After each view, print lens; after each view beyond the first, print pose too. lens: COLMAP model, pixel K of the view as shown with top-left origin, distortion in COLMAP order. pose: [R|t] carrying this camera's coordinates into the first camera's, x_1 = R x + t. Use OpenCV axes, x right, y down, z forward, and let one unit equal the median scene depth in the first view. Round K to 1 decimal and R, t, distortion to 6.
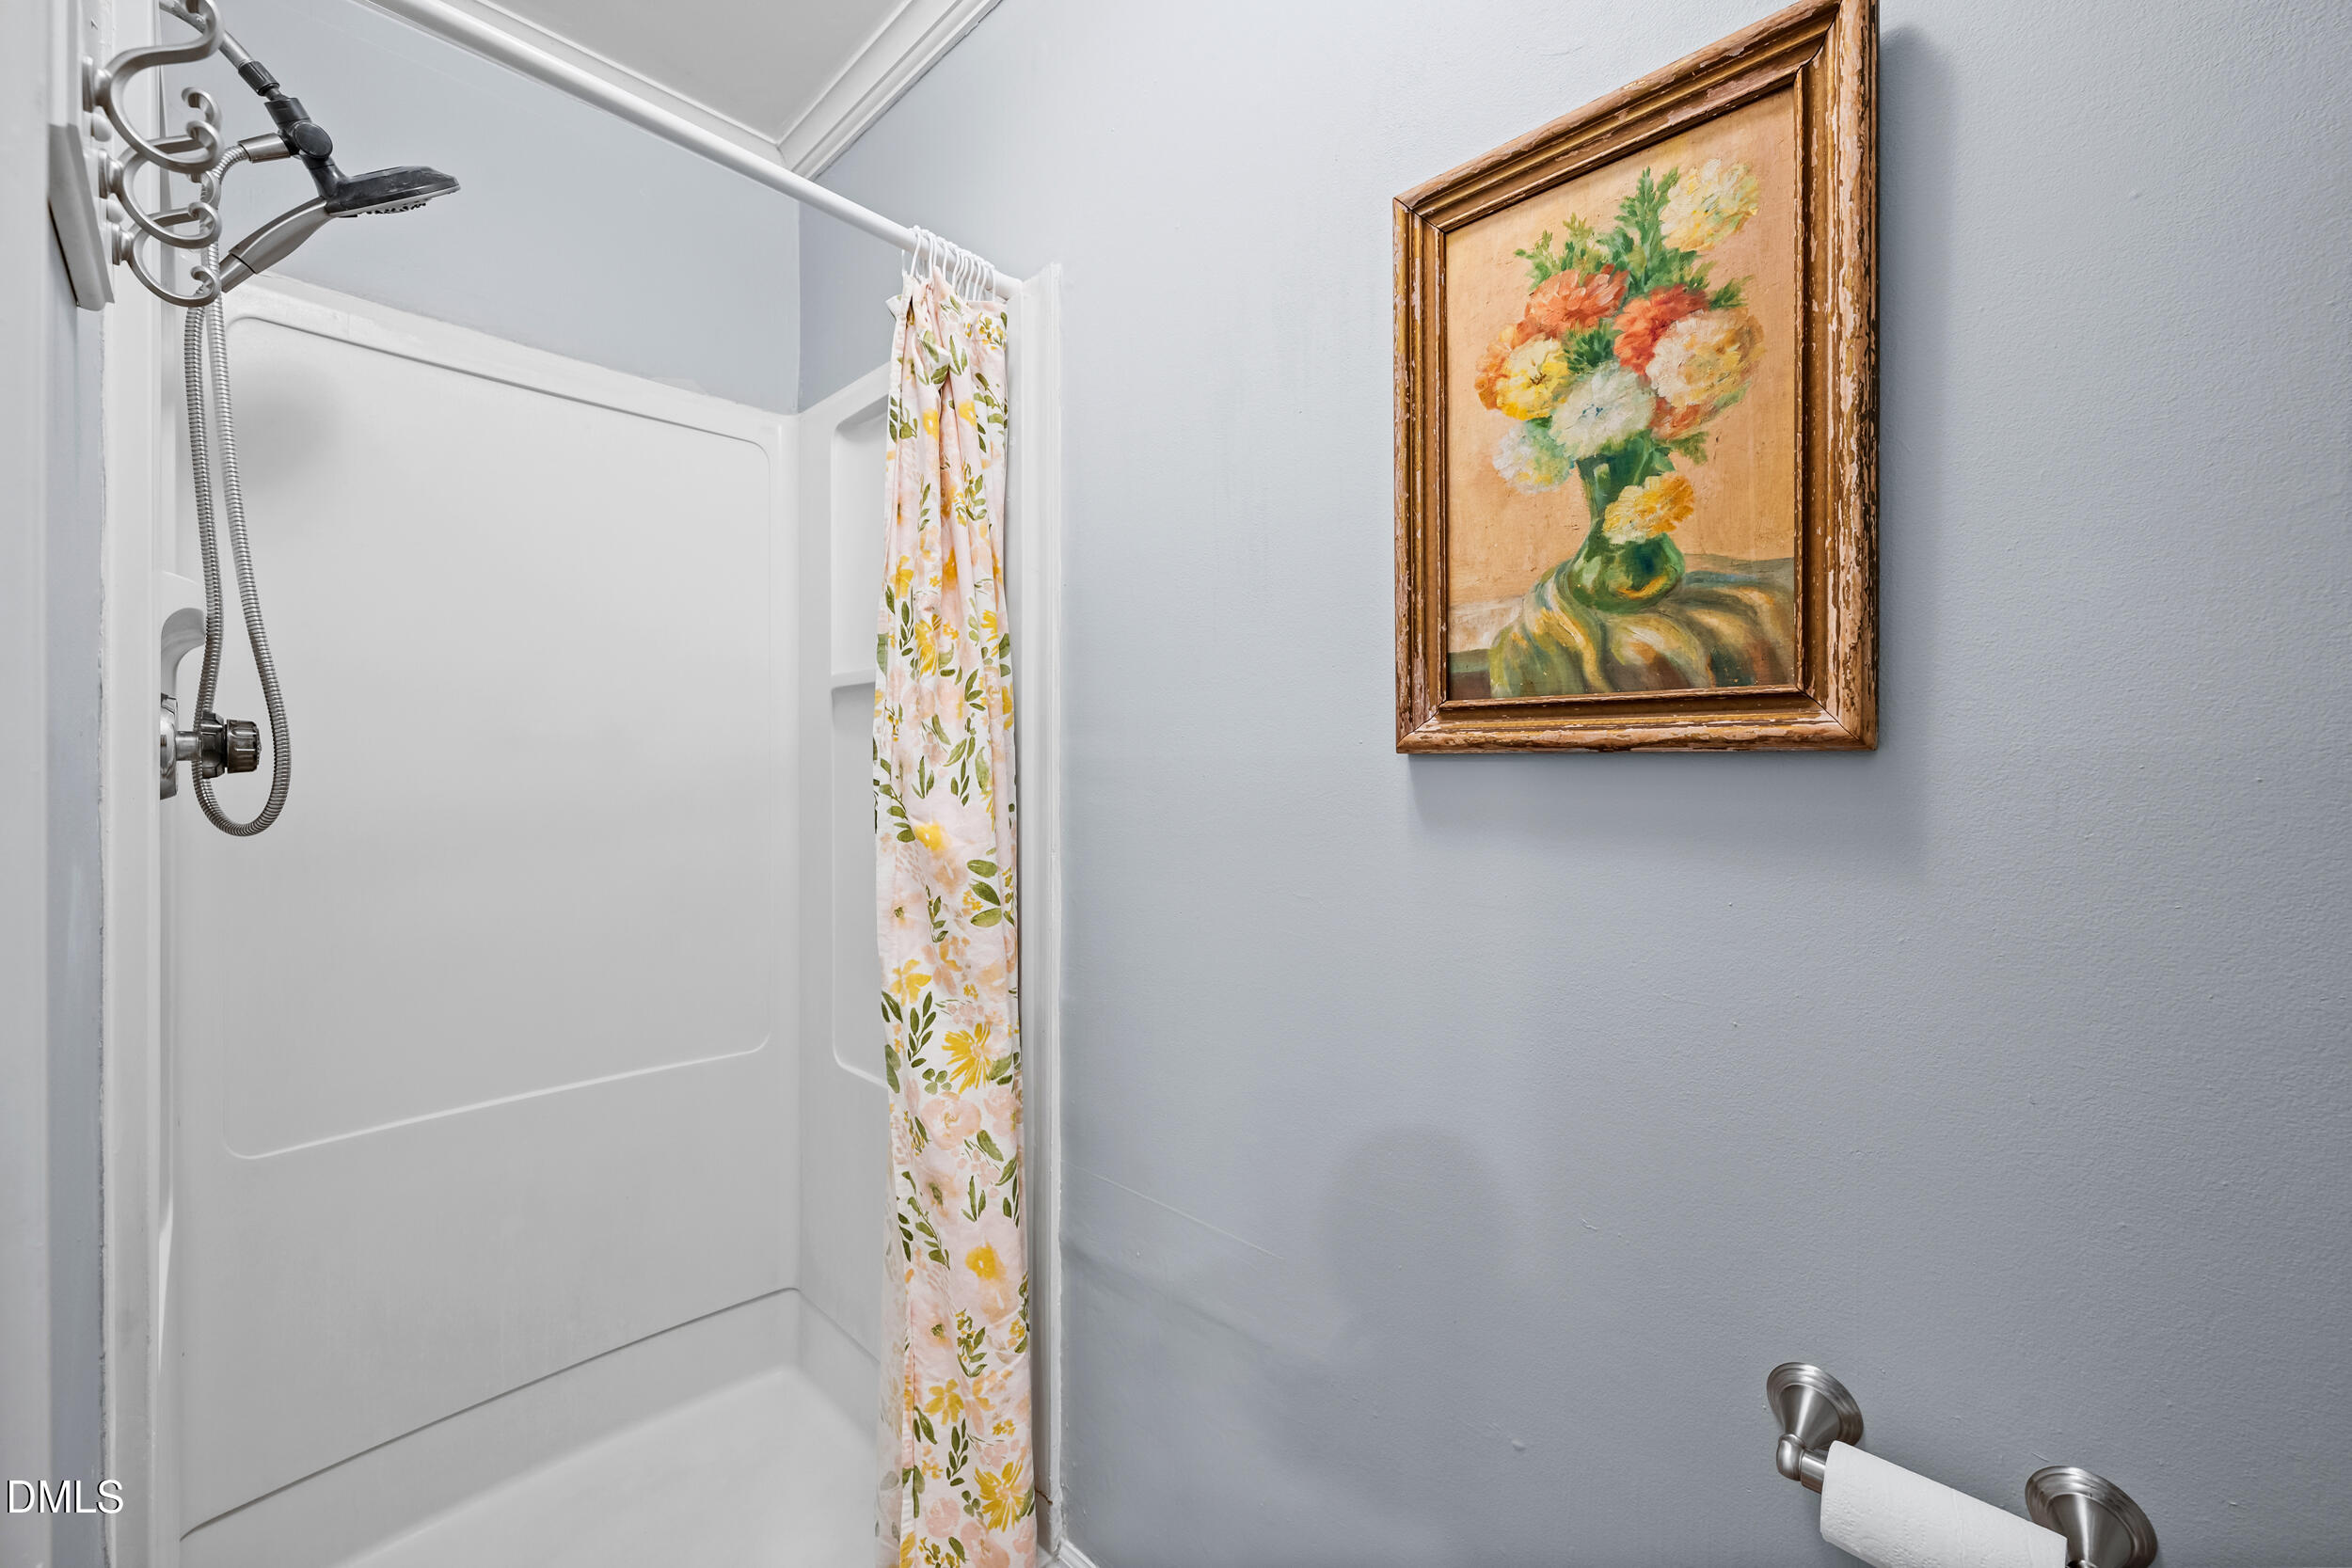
lens RADIAL K [[925.3, 0, 1173.9], [0, 925.3, 774.2], [0, 0, 1]] dist [-0.004051, -0.000479]
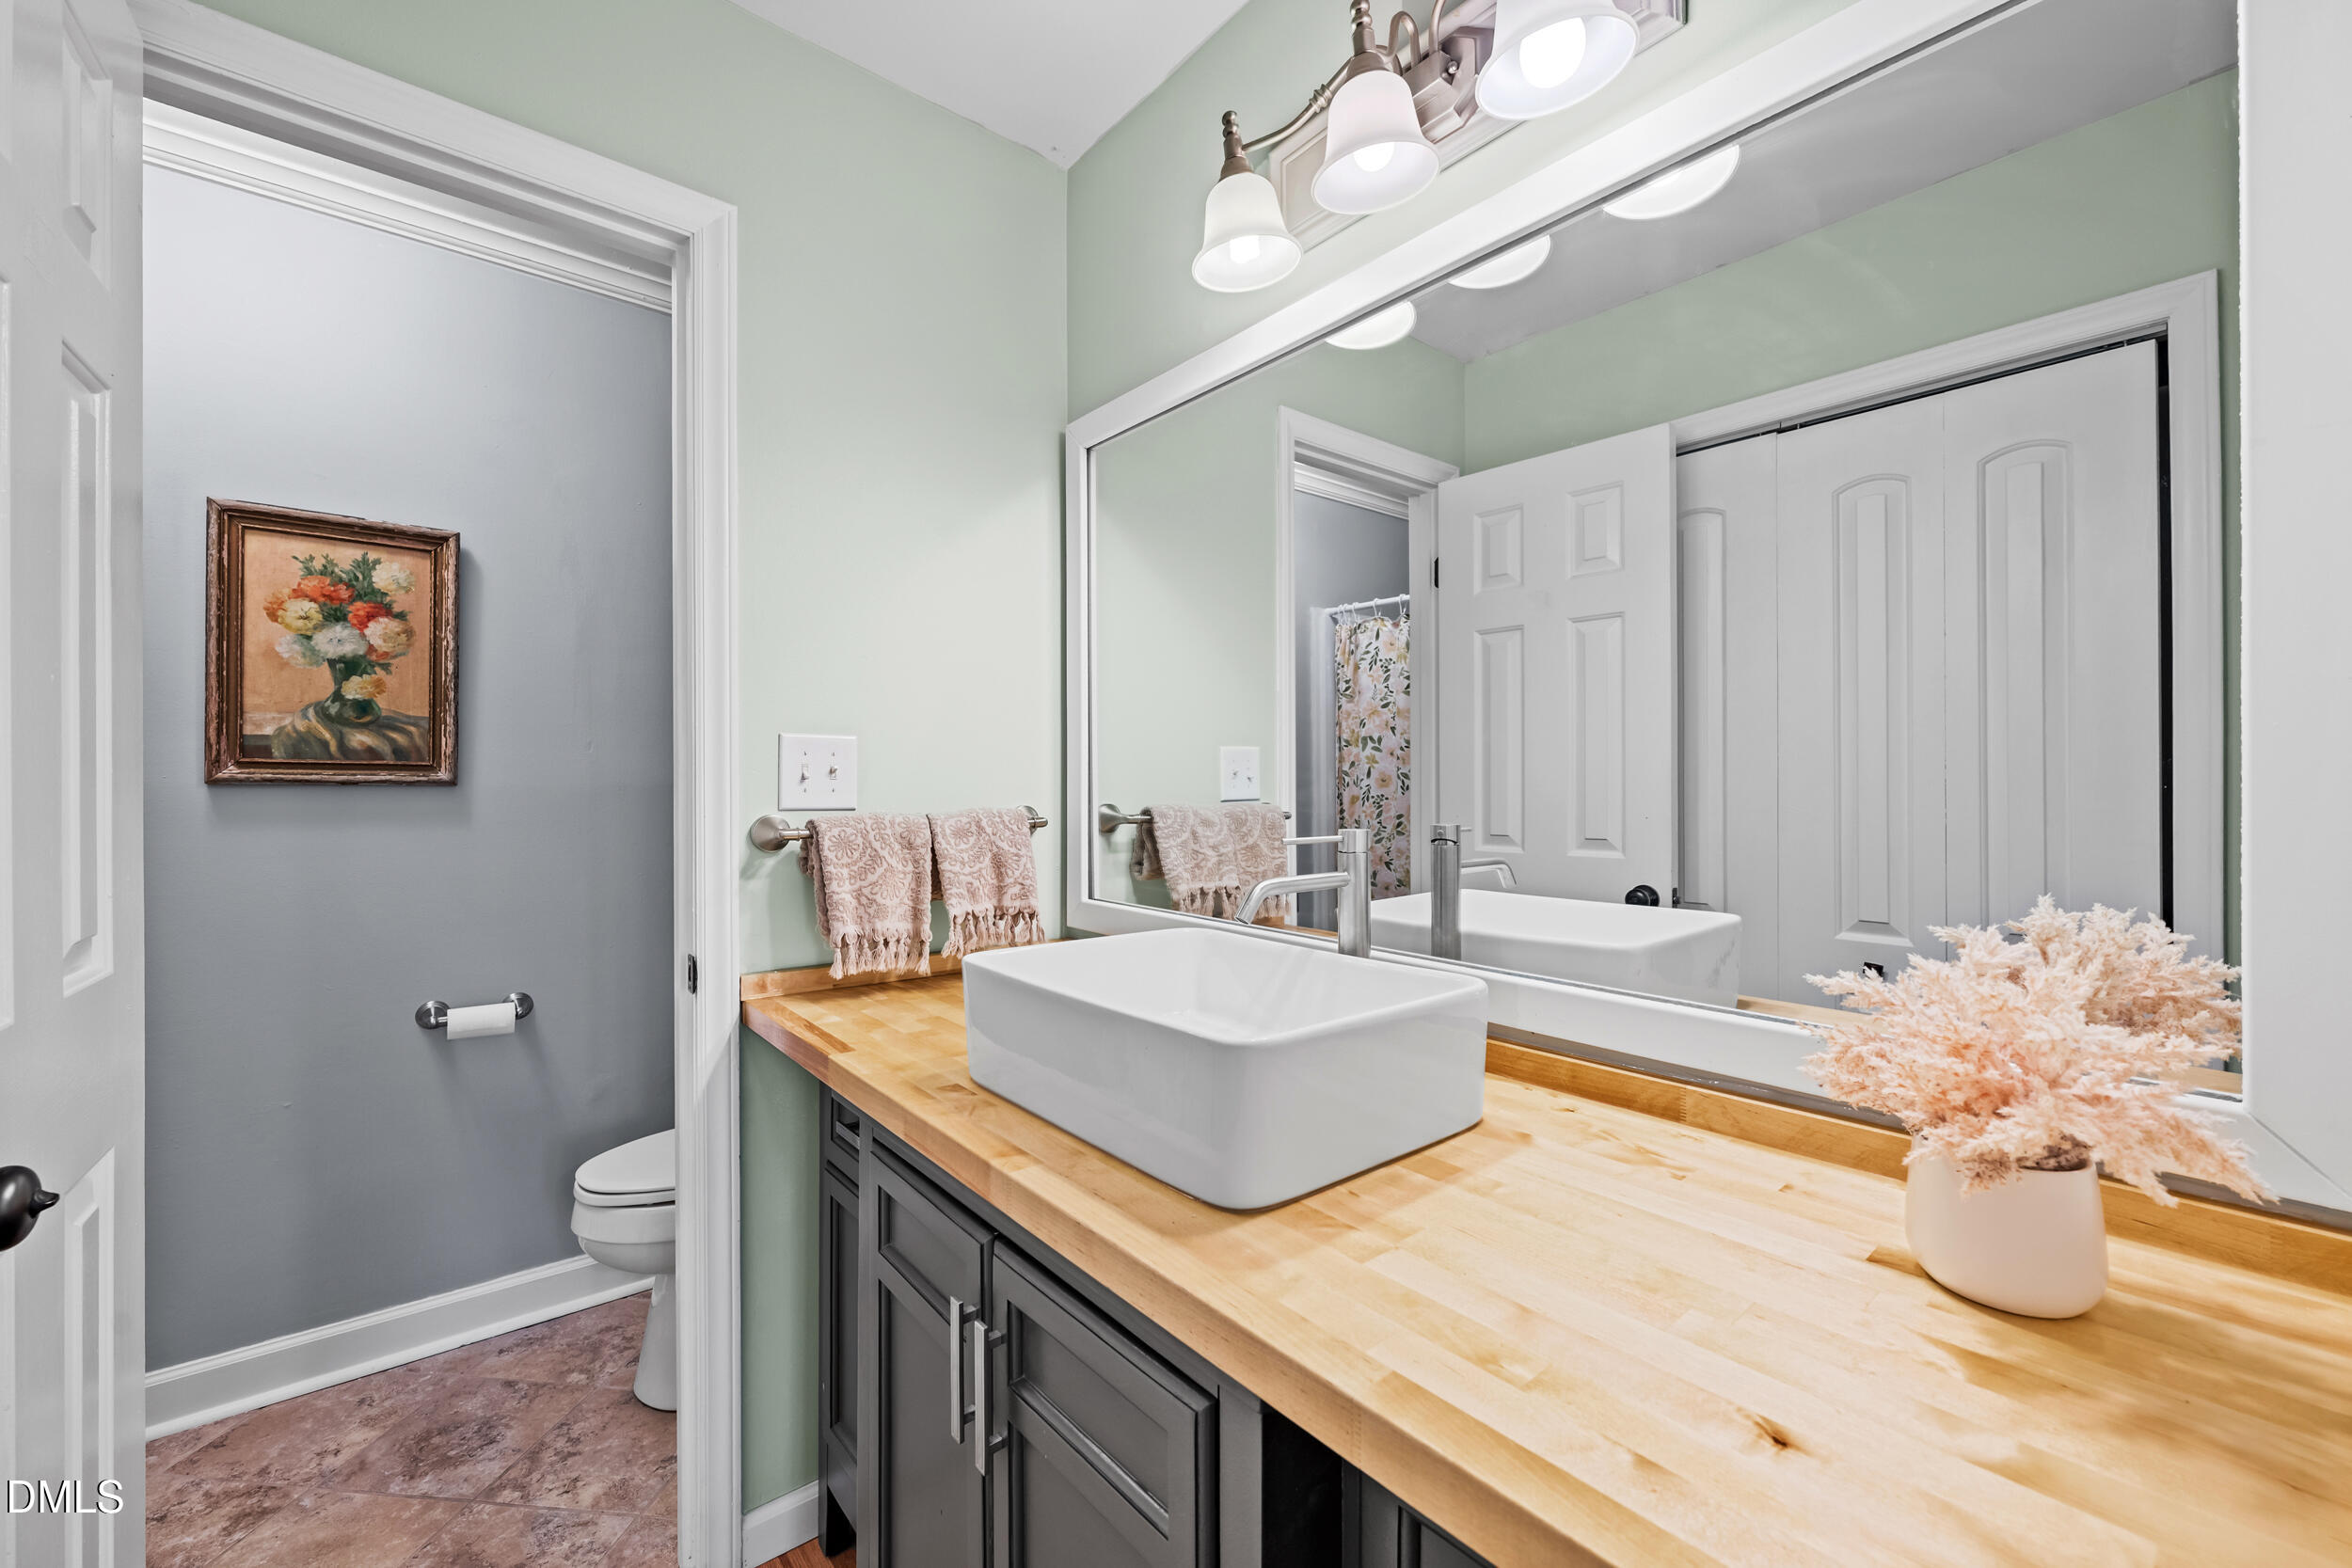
lens RADIAL K [[925.3, 0, 1174.9], [0, 925.3, 781.0], [0, 0, 1]] dist [-0.004051, -0.000479]
pose [[0.130994, 0.003765, 0.991376, -1.621194], [0.001197, 0.999991, -0.003956, -0.021821], [-0.991382, 0.001705, 0.130988, -1.451702]]
